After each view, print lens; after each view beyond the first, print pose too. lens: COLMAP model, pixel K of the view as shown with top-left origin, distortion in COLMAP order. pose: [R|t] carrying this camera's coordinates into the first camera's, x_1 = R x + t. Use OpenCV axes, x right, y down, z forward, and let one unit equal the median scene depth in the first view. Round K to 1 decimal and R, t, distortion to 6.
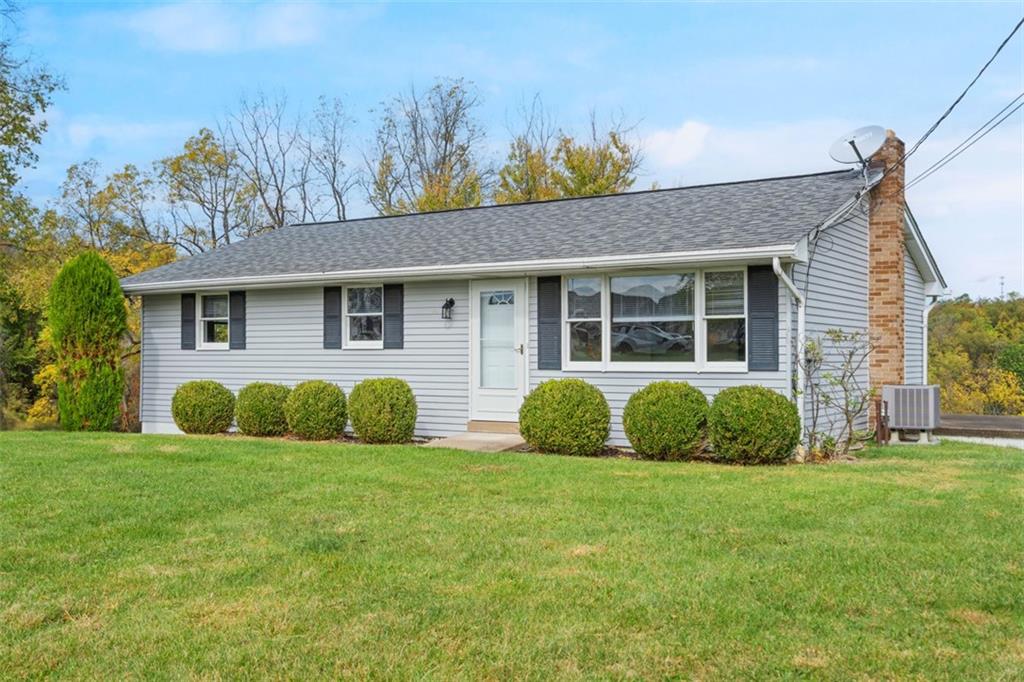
lens RADIAL K [[1047.7, 0, 512.0], [0, 1047.7, 341.0], [0, 0, 1]] dist [-0.000554, 0.000520]
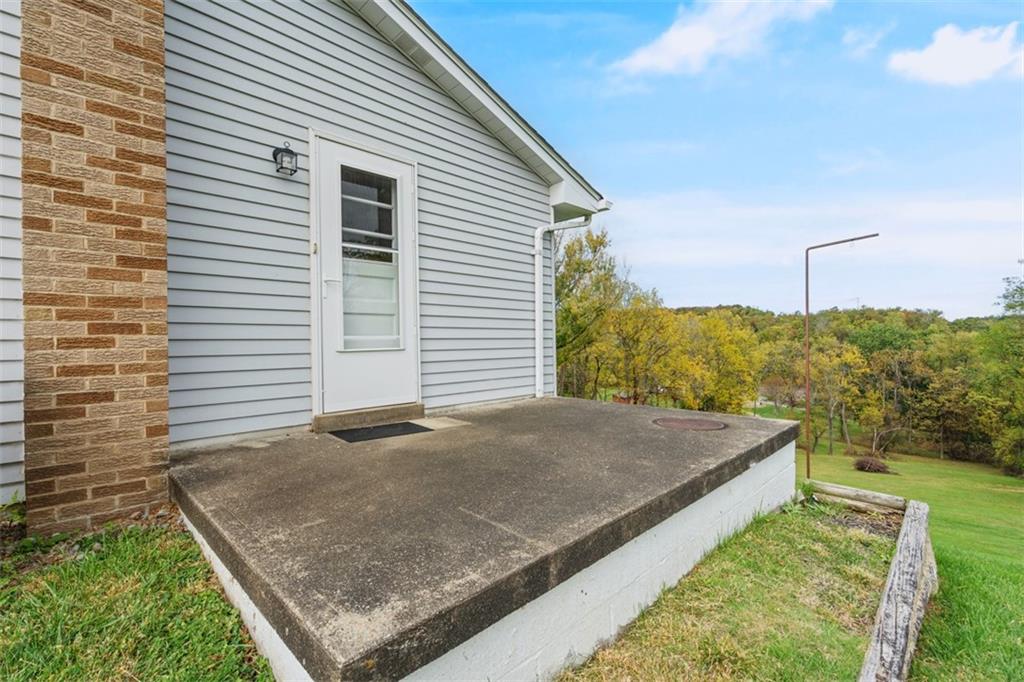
lens RADIAL K [[471.5, 0, 512.0], [0, 471.5, 341.0], [0, 0, 1]] dist [-0.001939, -0.000315]
pose [[0.980630, -0.005195, -0.195803, 0.272079], [0.008274, 0.999855, 0.014911, 0.020795], [0.195697, -0.016242, 0.980530, 0.457234]]
